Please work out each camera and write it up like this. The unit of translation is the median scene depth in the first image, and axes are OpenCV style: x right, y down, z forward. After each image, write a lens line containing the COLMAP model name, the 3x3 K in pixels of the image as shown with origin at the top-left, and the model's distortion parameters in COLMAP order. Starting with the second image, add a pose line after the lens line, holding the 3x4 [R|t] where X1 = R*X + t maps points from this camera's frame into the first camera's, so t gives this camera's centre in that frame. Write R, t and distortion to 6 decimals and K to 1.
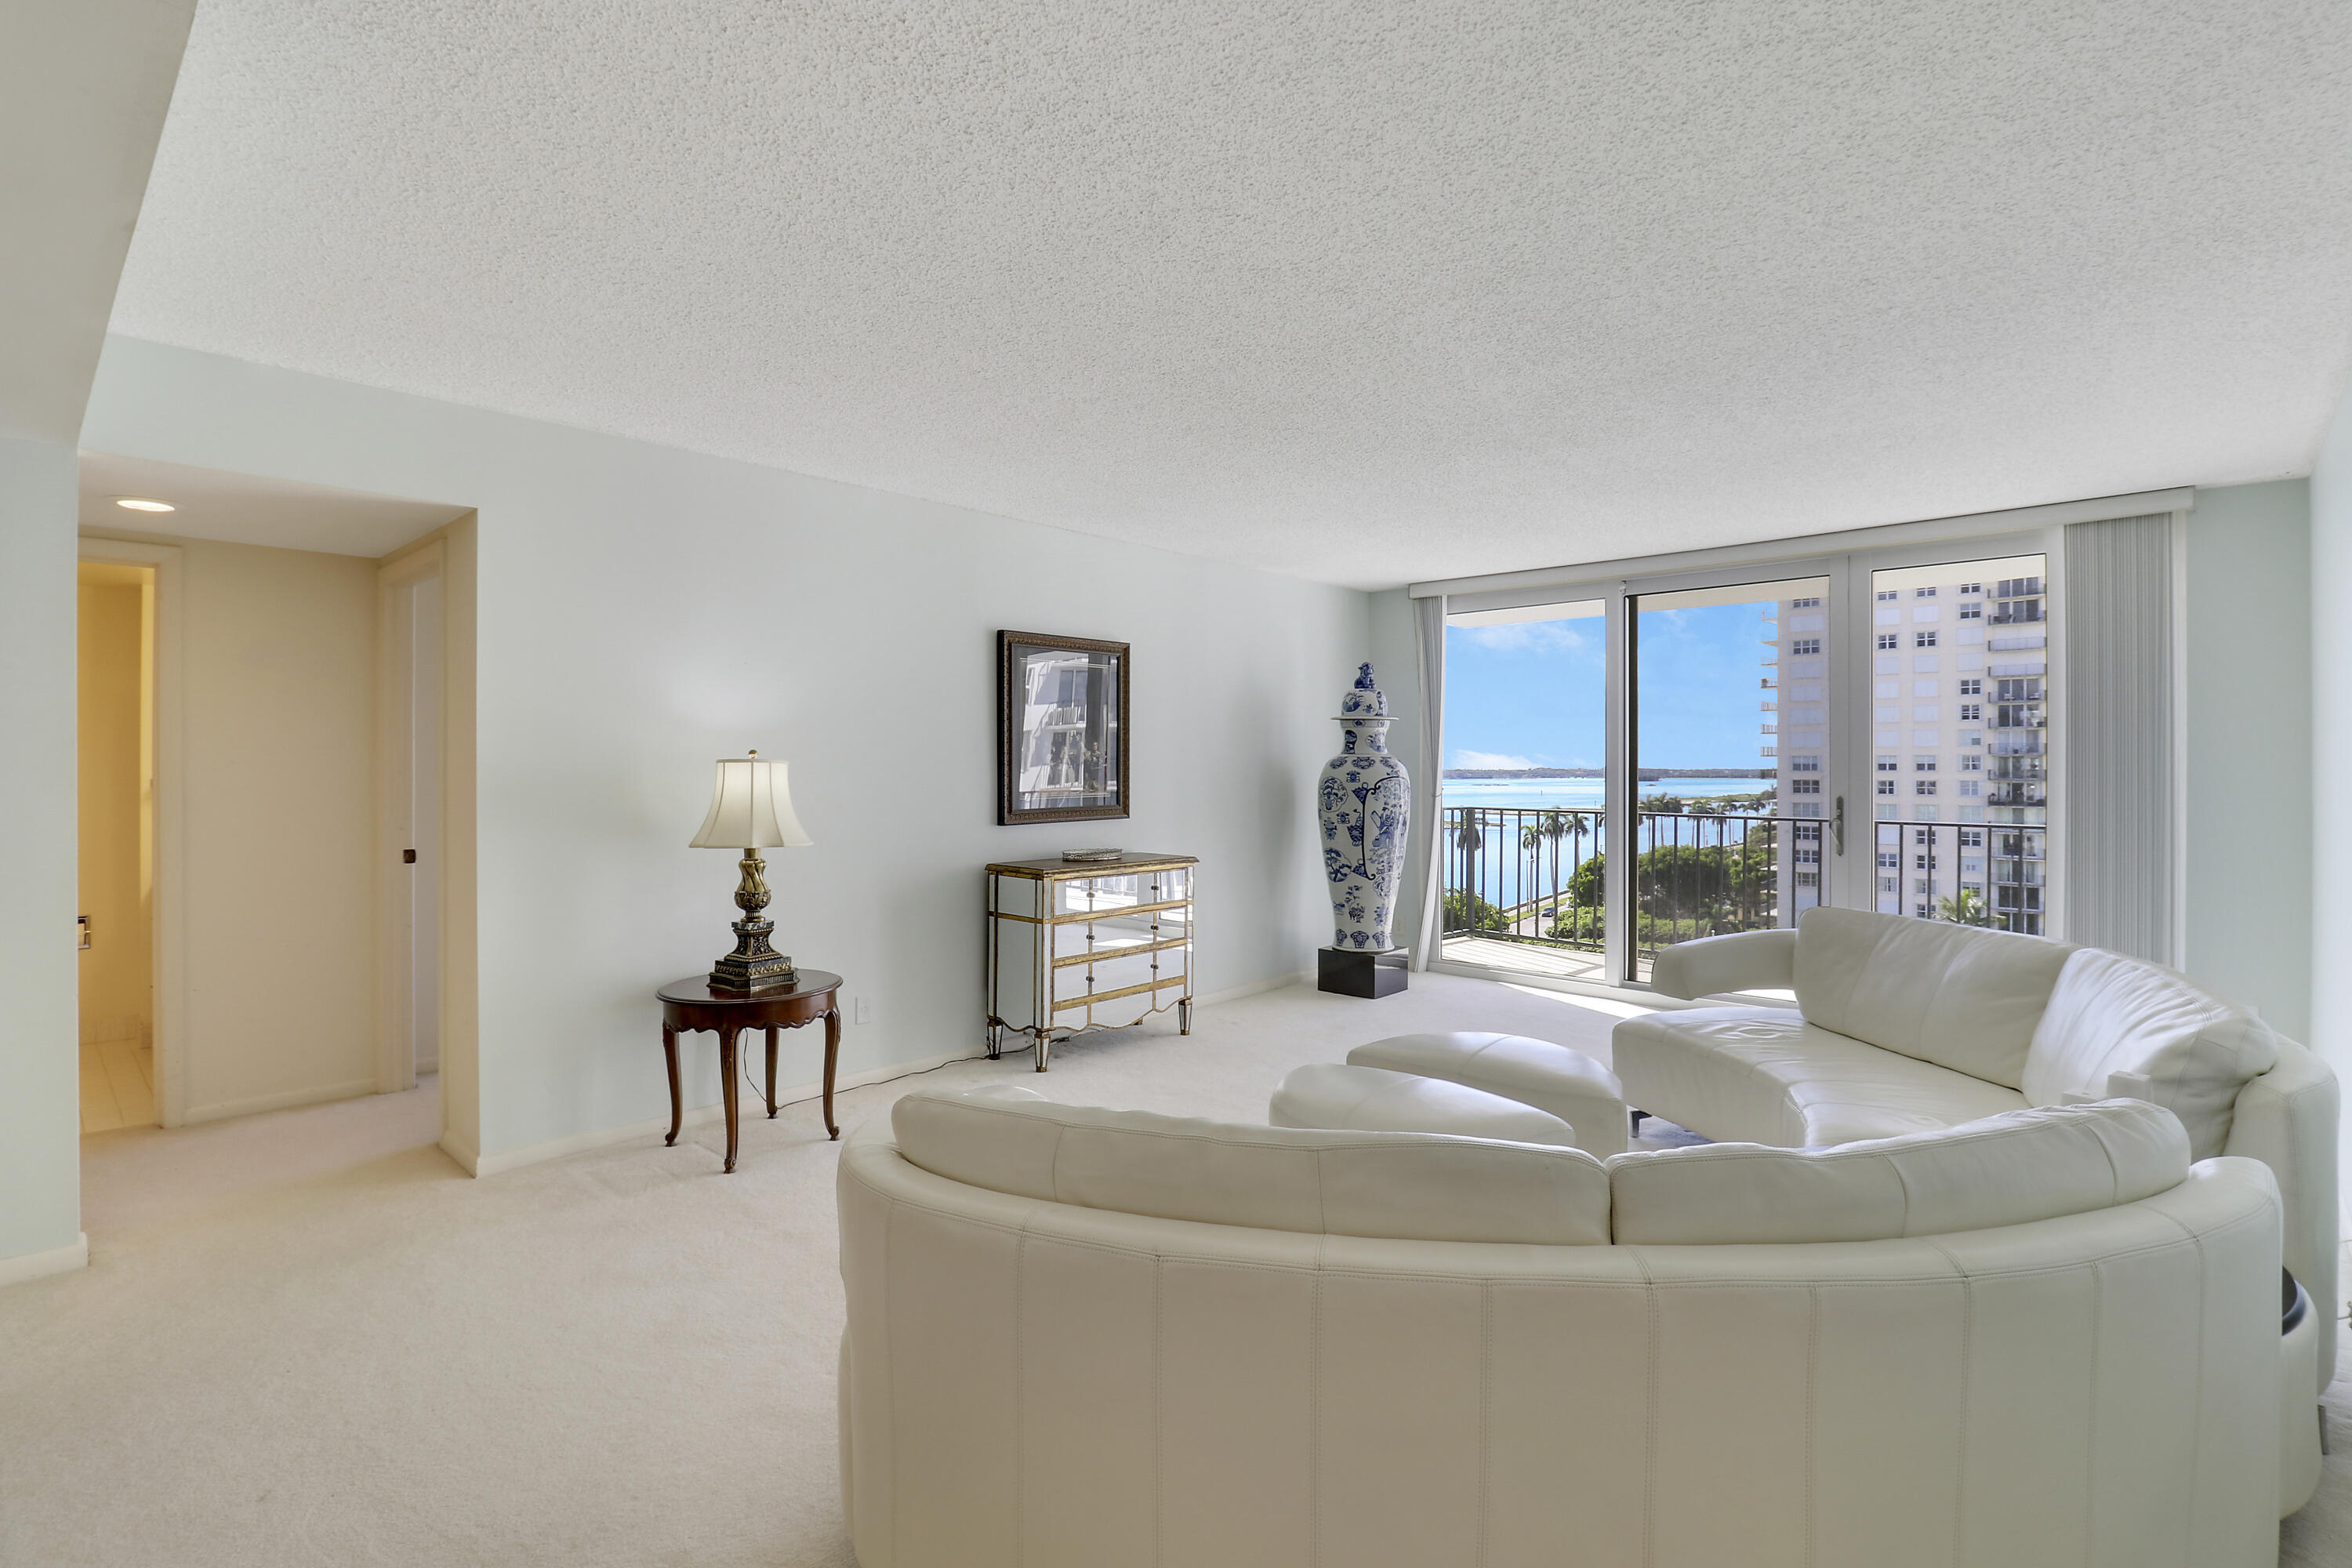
lens RADIAL K [[1107.7, 0, 1169.5], [0, 1107.7, 760.1], [0, 0, 1]] dist [-0.012865, -0.004671]
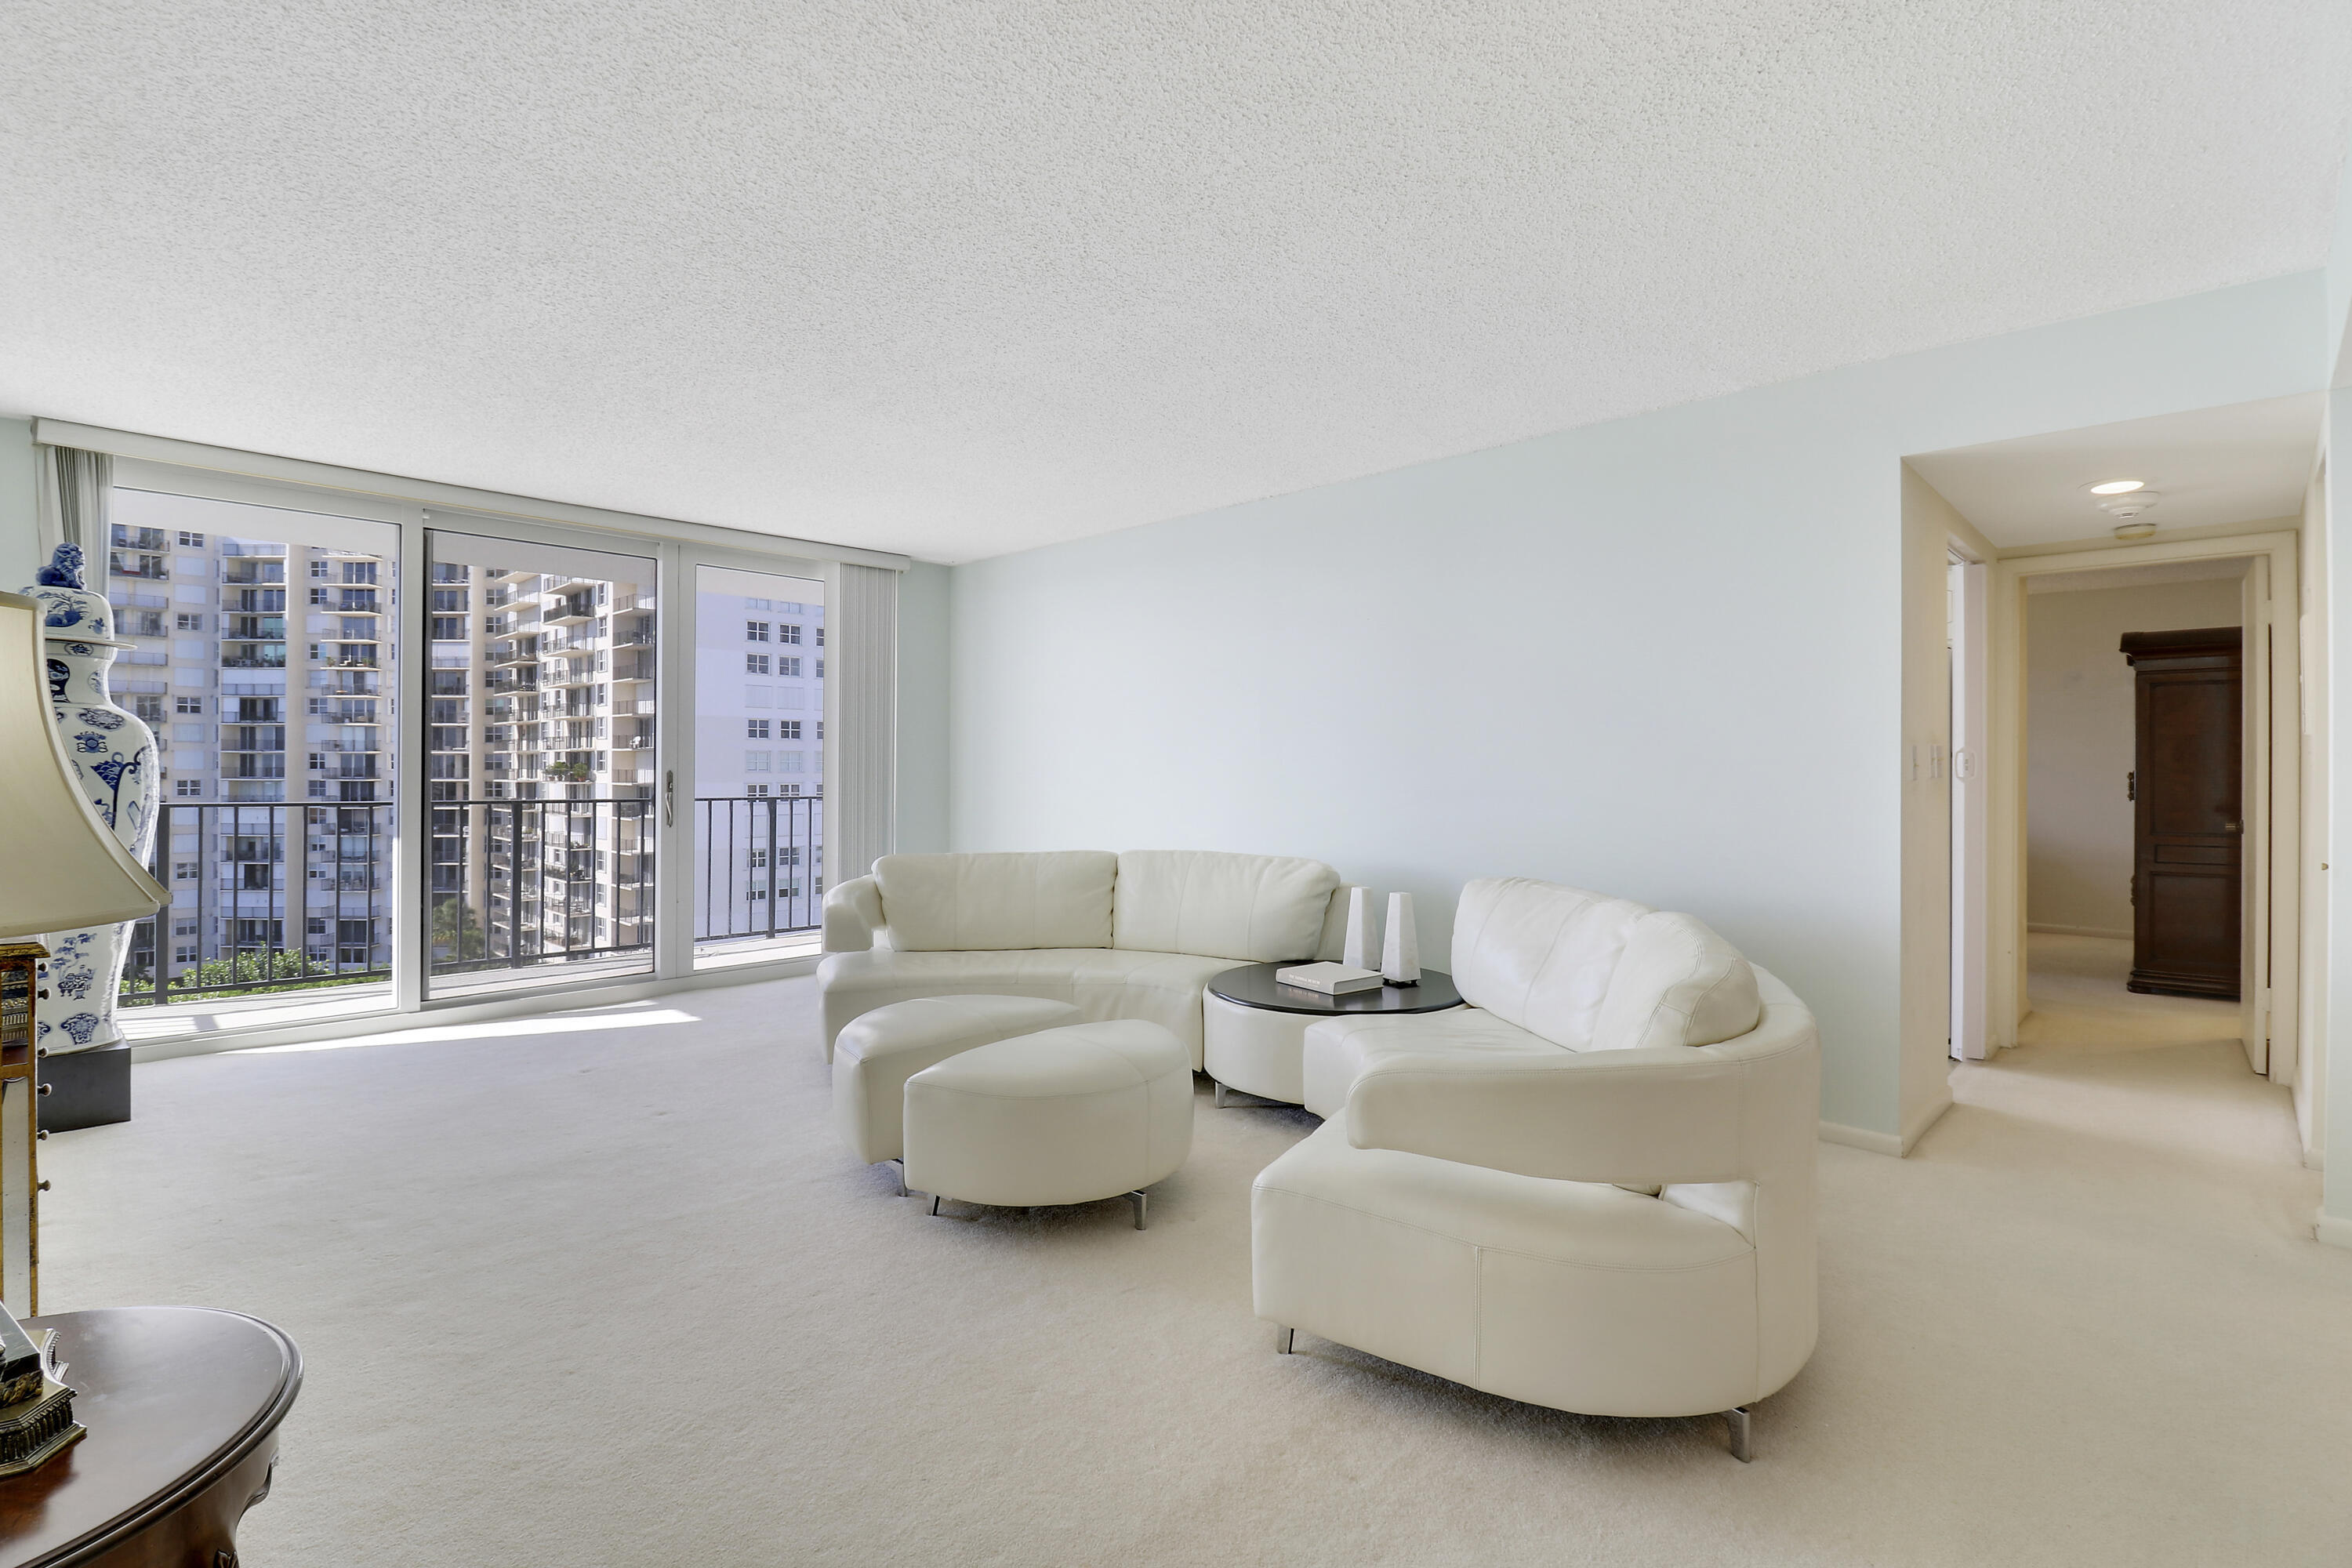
lens RADIAL K [[1107.7, 0, 1161.2], [0, 1107.7, 777.1], [0, 0, 1]] dist [-0.012865, -0.004671]
pose [[0.033596, -0.004126, 0.999427, -0.420770], [-0.012465, 0.999912, 0.004547, 0.026348], [-0.999358, -0.012611, 0.033542, 0.488035]]
